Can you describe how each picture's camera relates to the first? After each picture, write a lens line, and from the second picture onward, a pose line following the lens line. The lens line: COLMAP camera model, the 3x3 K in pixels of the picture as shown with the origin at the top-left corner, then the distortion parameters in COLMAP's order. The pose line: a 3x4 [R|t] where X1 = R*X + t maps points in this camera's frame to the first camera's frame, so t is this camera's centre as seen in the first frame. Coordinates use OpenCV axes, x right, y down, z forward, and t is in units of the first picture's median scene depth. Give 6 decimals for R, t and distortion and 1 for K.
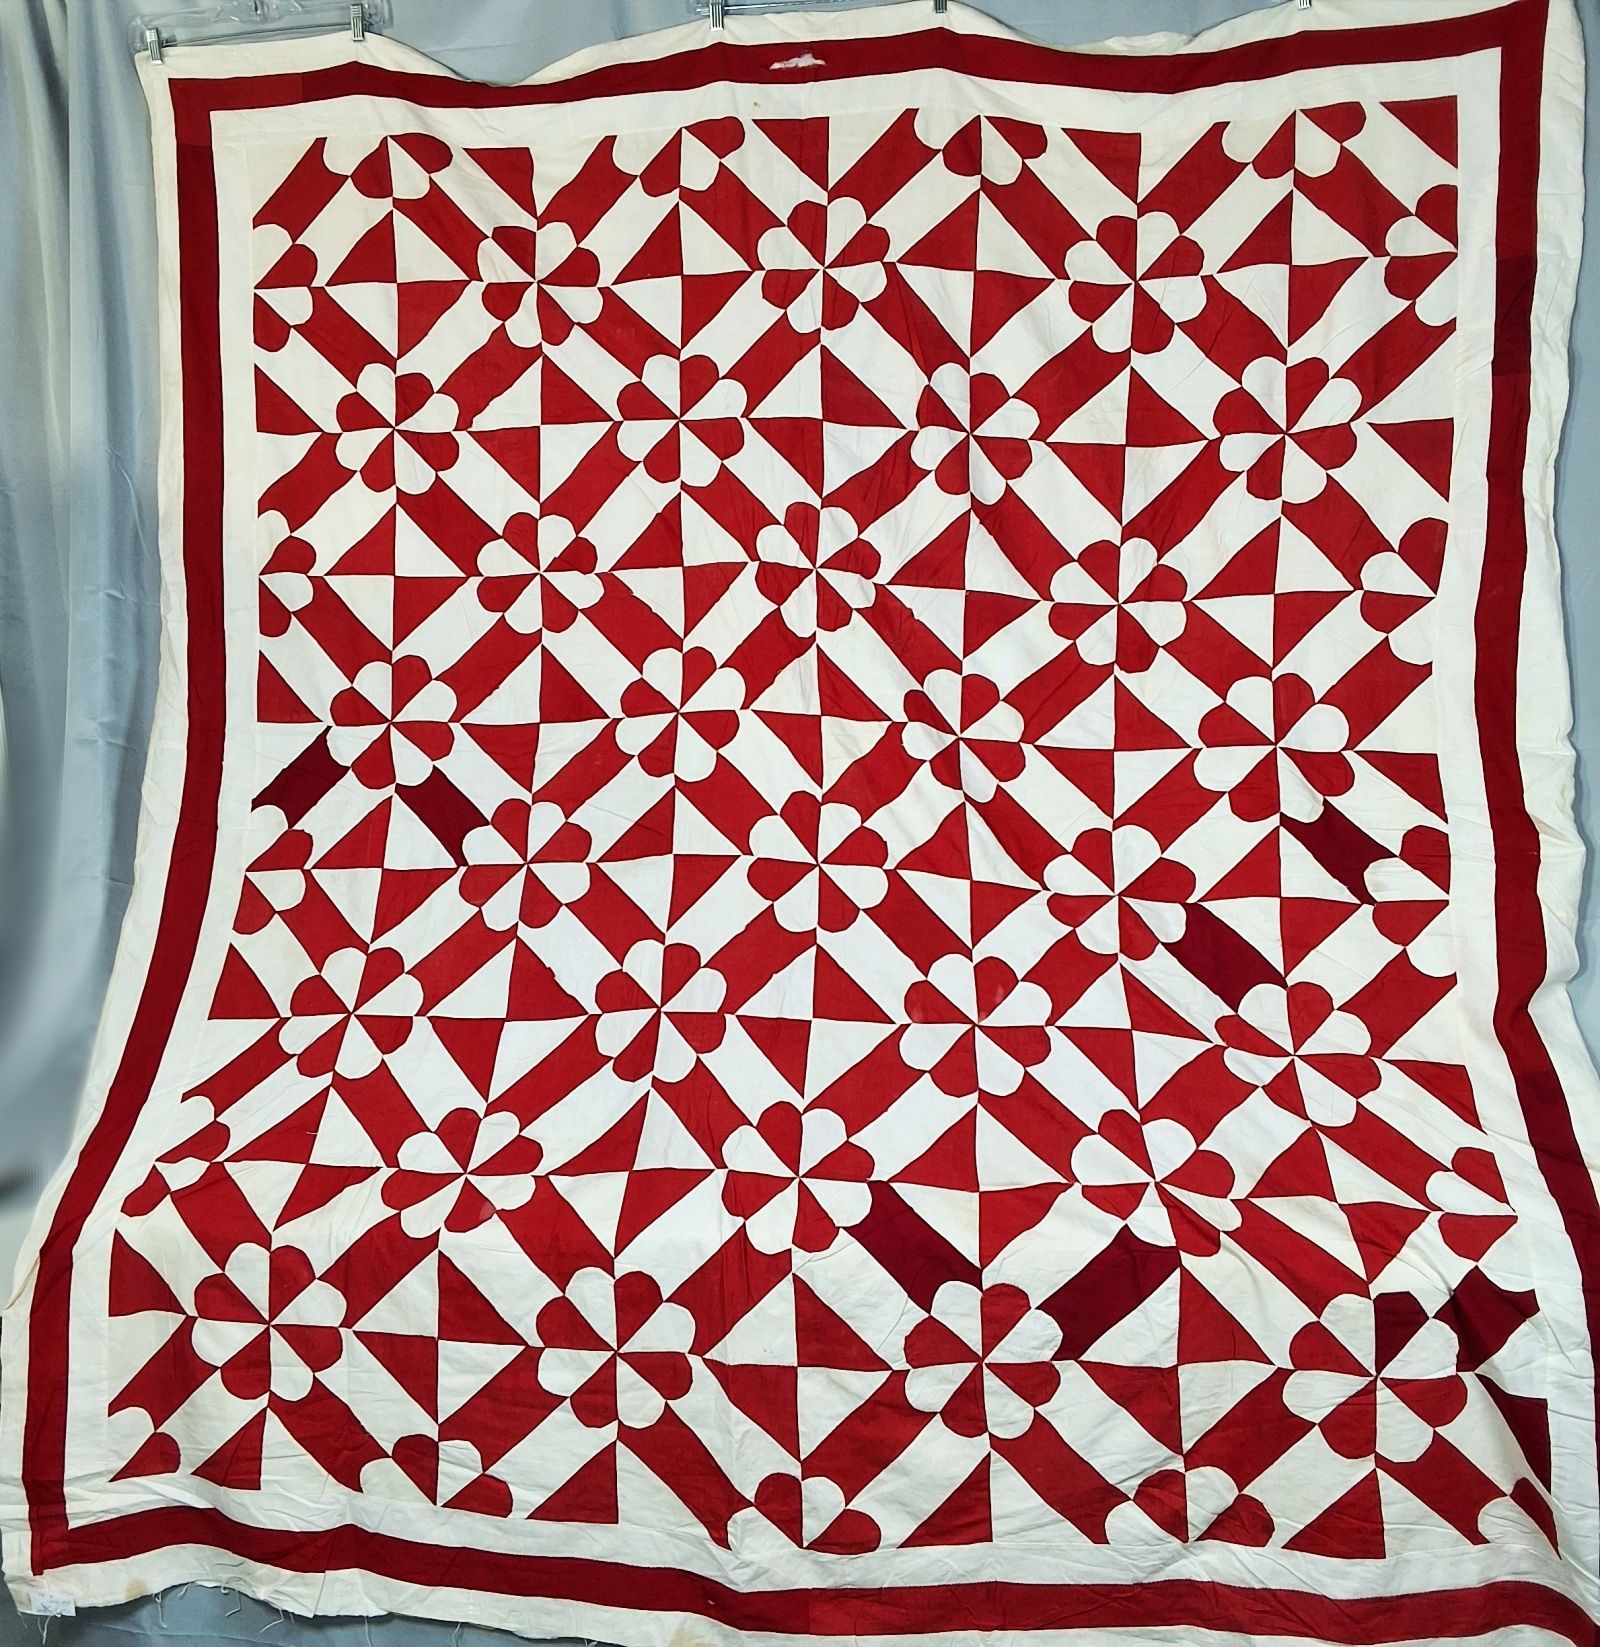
lens RADIAL K [[1739.4, 0, 792.5], [0, 1739.4, 826.6], [0, 0, 1]] dist [0.079878, 0.000000]
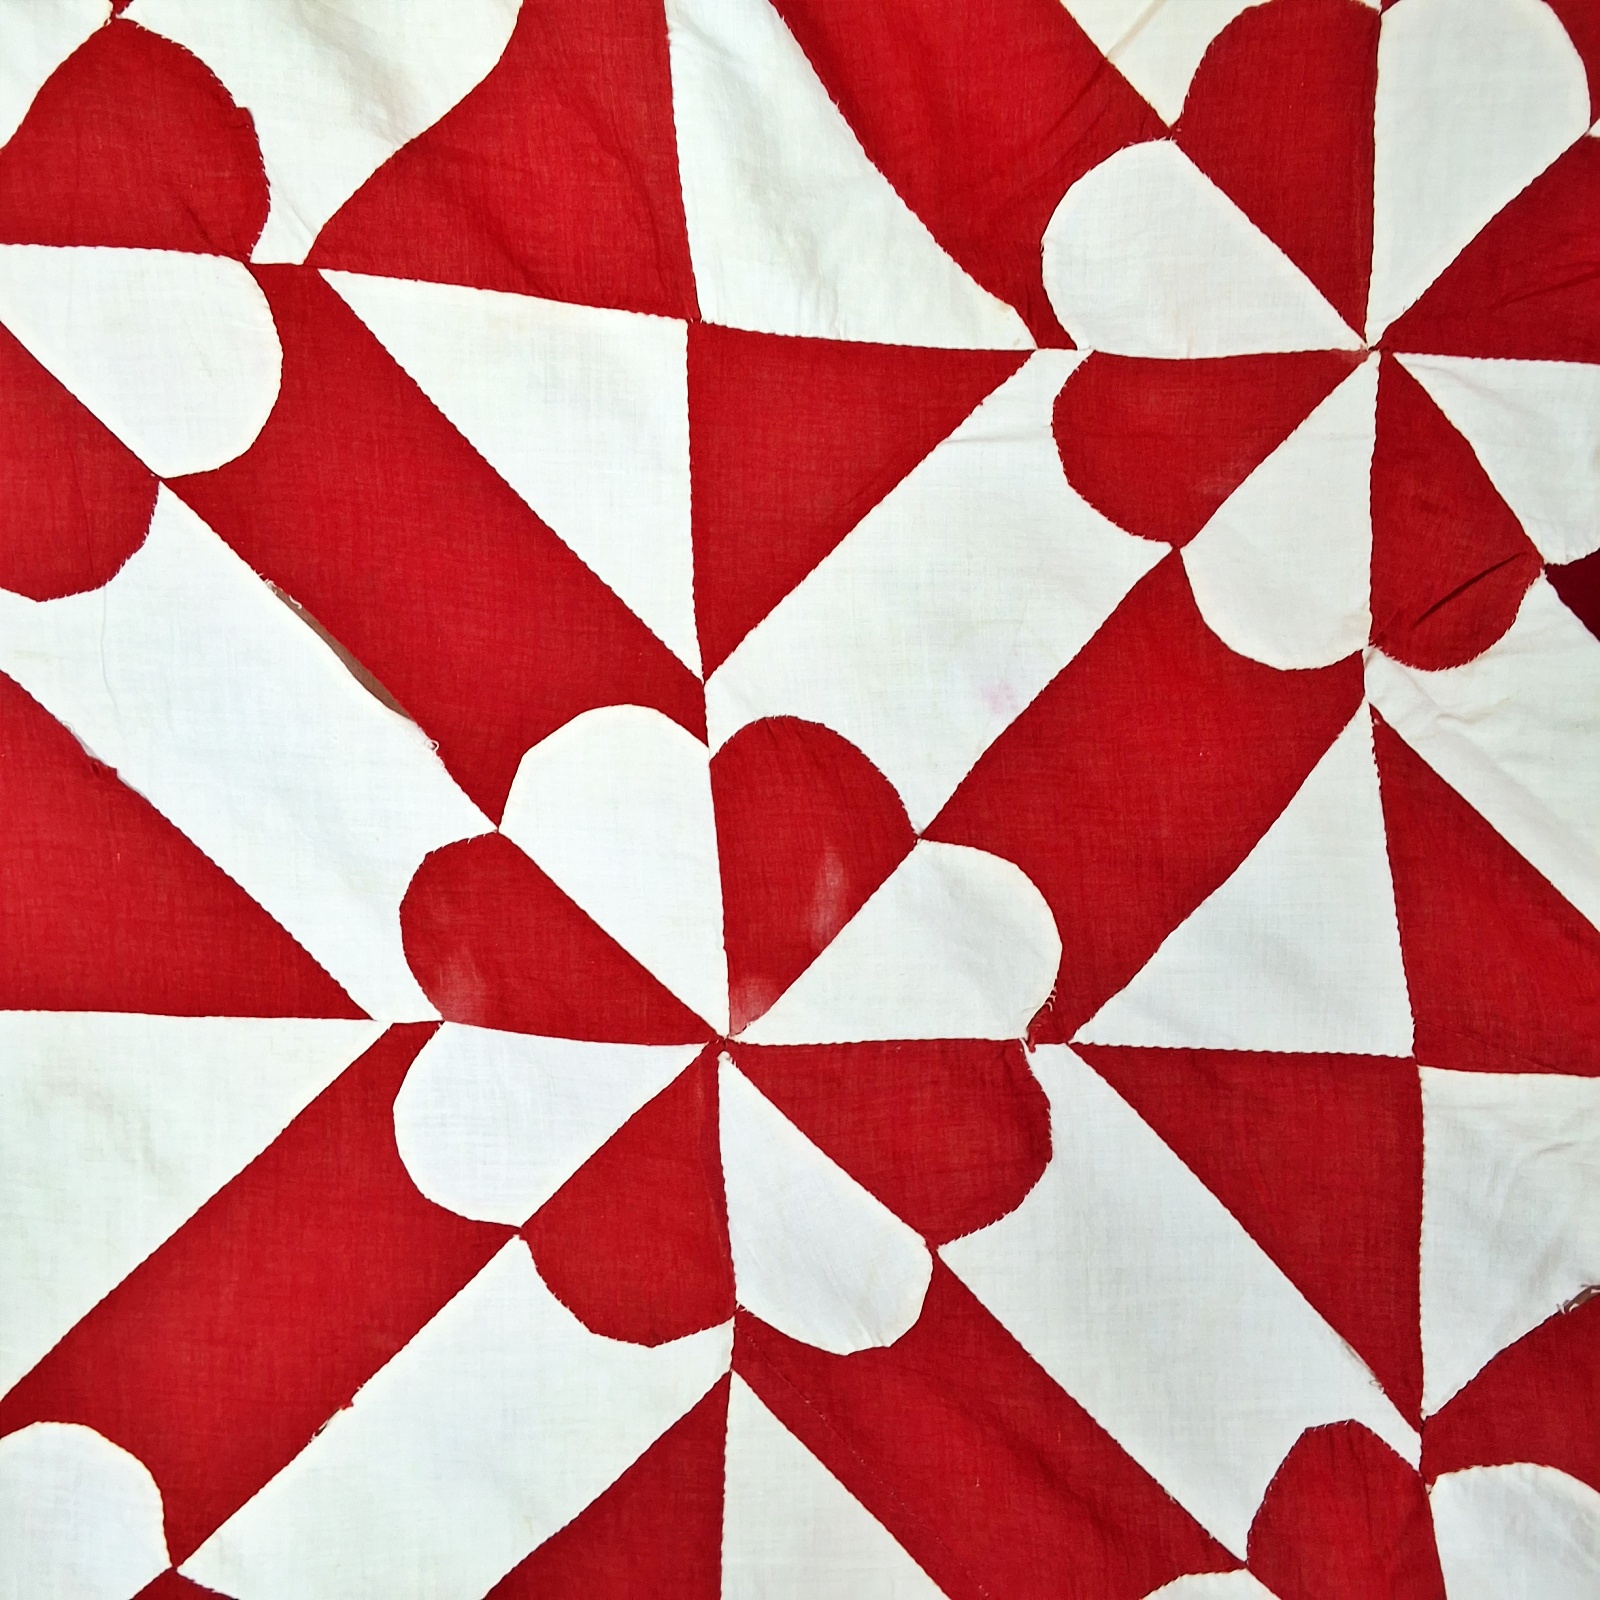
lens RADIAL K [[1714.4, 0, 799.7], [0, 1714.4, 809.1], [0, 0, 1]] dist [0.060745, 0.000000]
pose [[0.996640, -0.052414, 0.062945, 0.096158], [0.010807, 0.845887, 0.533253, -0.027125], [-0.081194, -0.530781, 0.843611, 0.773918]]
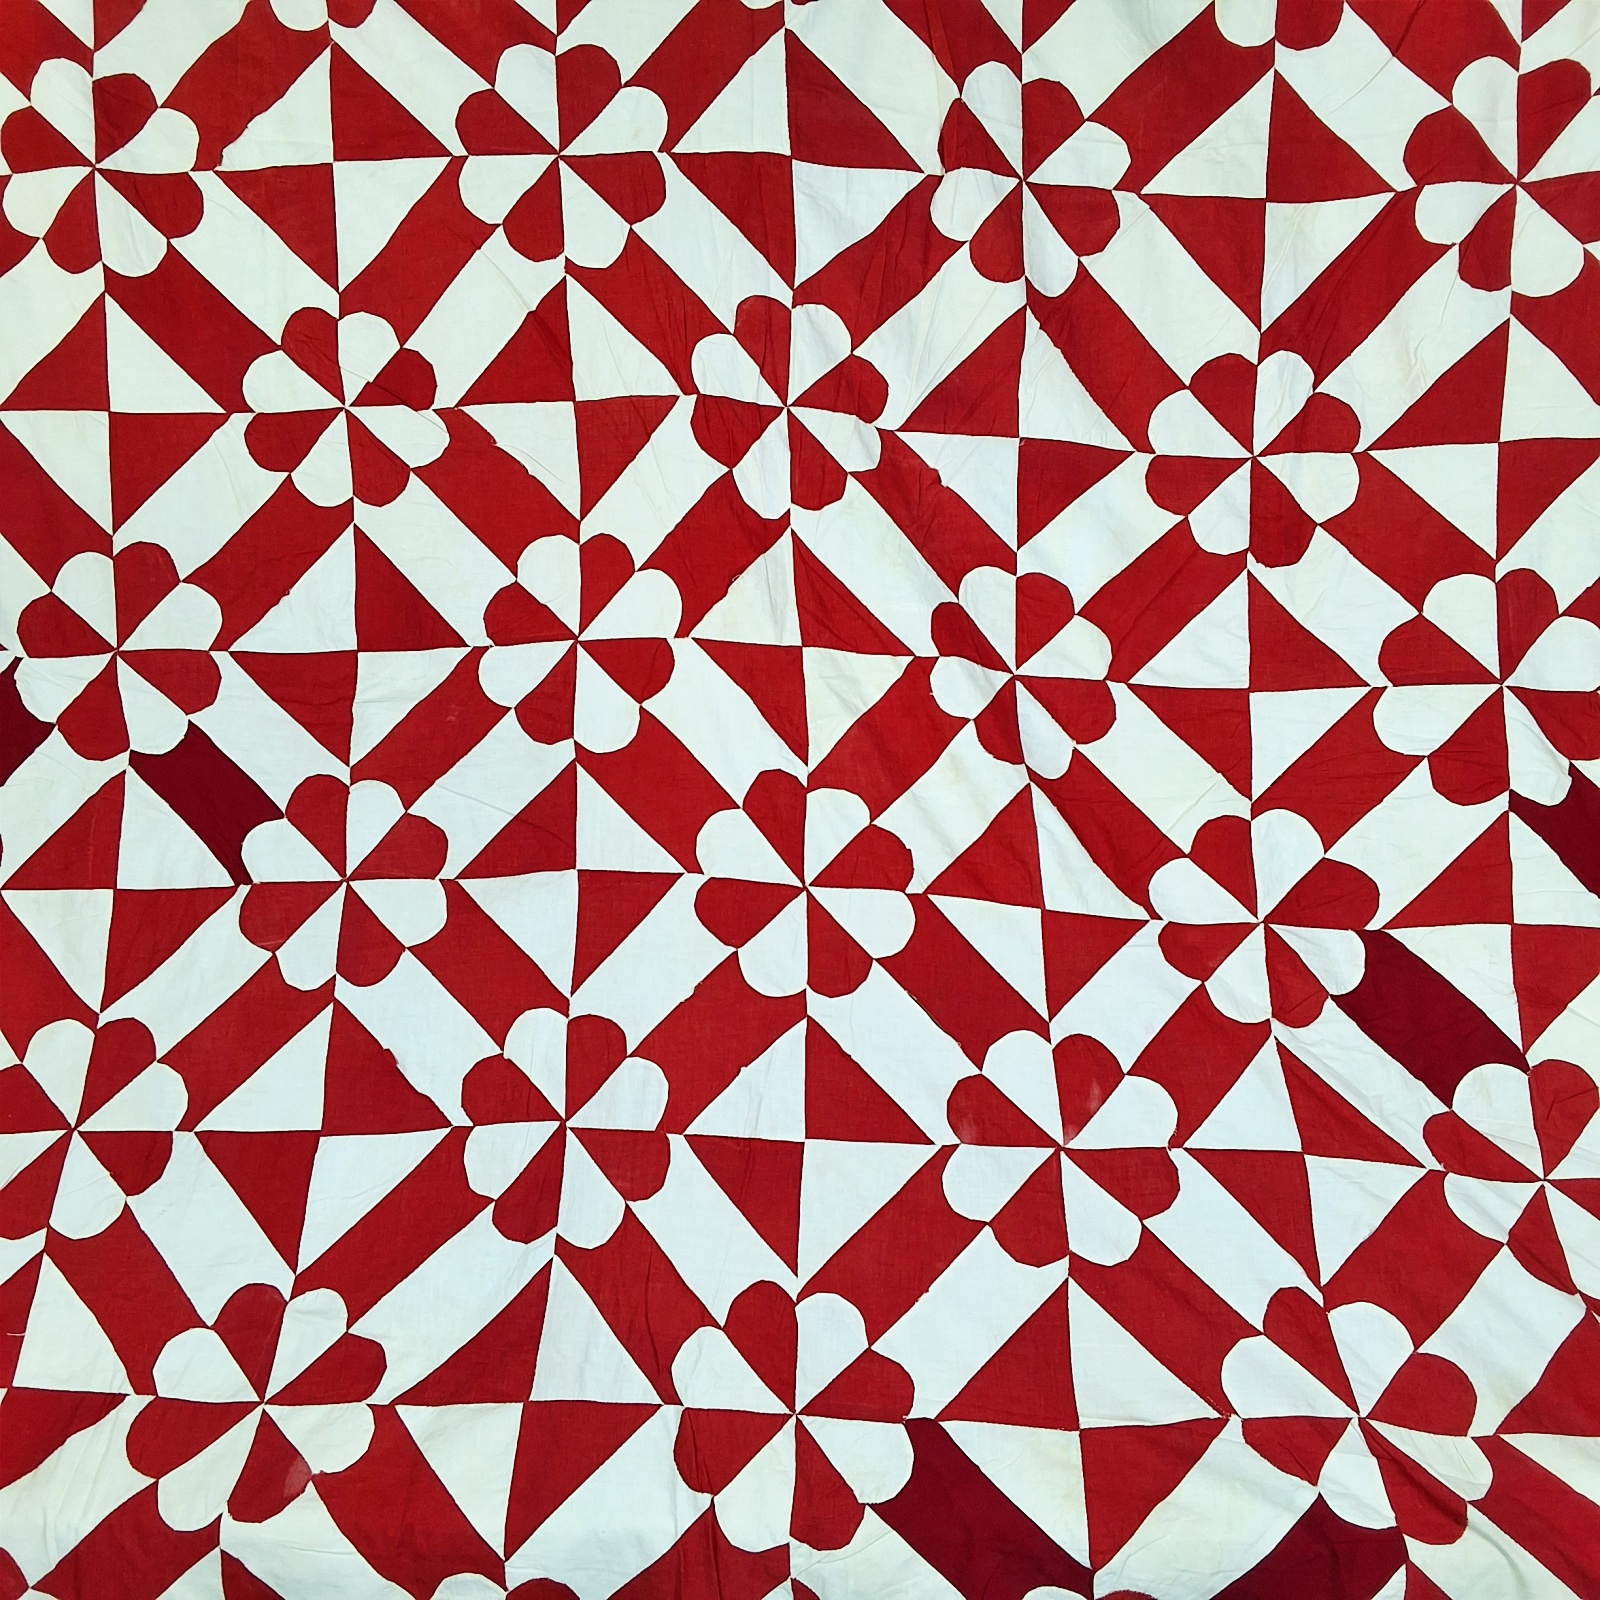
lens RADIAL K [[1714.4, 0, 807.2], [0, 1714.4, 788.0], [0, 0, 1]] dist [0.060745, 0.000000]
pose [[0.996928, -0.025169, 0.074174, -0.029653], [0.014272, 0.989483, 0.143941, -0.102947], [-0.077017, -0.142441, 0.986802, 0.373107]]
